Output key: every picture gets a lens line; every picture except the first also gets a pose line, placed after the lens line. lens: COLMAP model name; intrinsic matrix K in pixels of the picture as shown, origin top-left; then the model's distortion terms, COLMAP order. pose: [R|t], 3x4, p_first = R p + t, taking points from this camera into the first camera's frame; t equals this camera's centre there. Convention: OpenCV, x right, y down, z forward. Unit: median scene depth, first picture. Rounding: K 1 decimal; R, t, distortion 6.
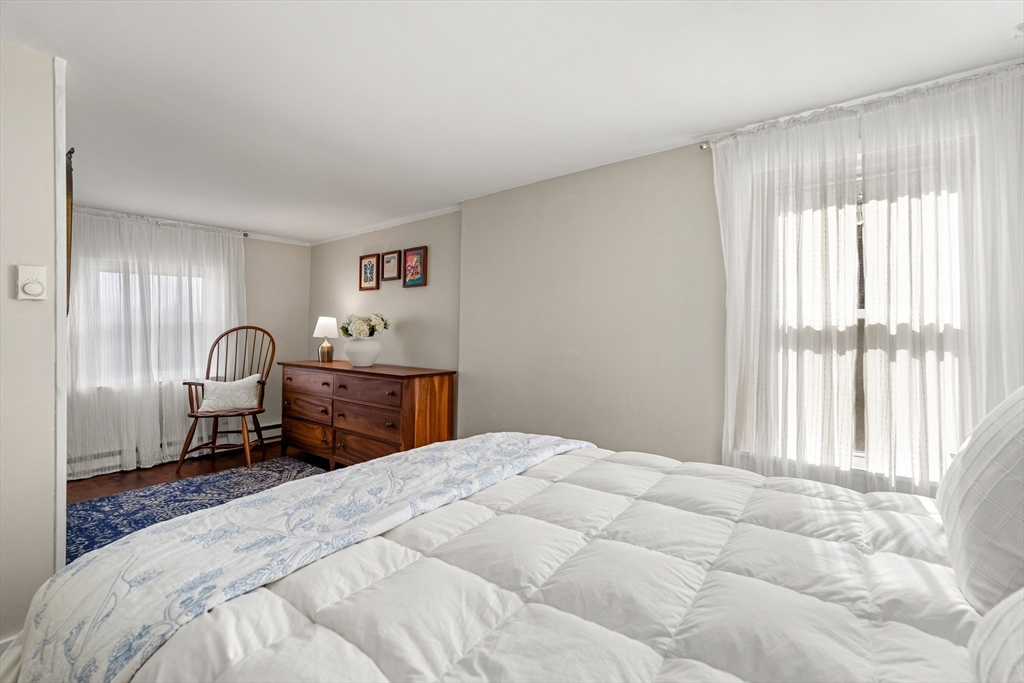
lens RADIAL K [[452.3, 0, 511.8], [0, 452.3, 333.2], [0, 0, 1]] dist [-0.003191, -0.000387]
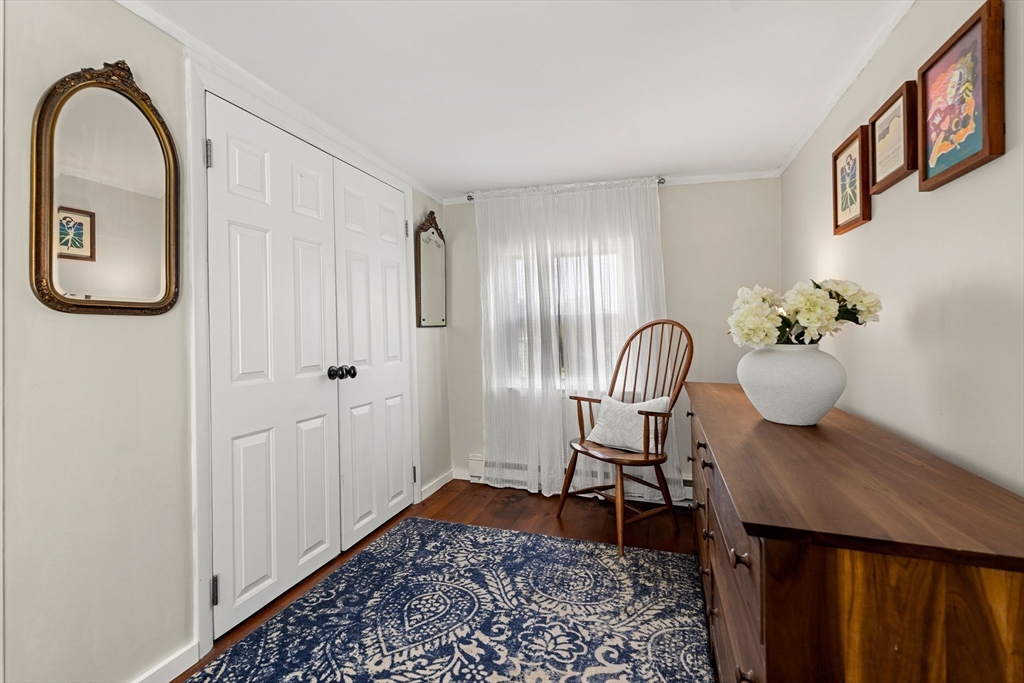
lens RADIAL K [[452.3, 0, 539.1], [0, 452.3, 309.7], [0, 0, 1]] dist [-0.003191, -0.000387]
pose [[0.365898, -0.029545, -0.930186, -0.053355], [-0.015961, 0.999150, -0.038014, -0.003217], [0.930518, 0.028756, 0.365115, 0.705650]]
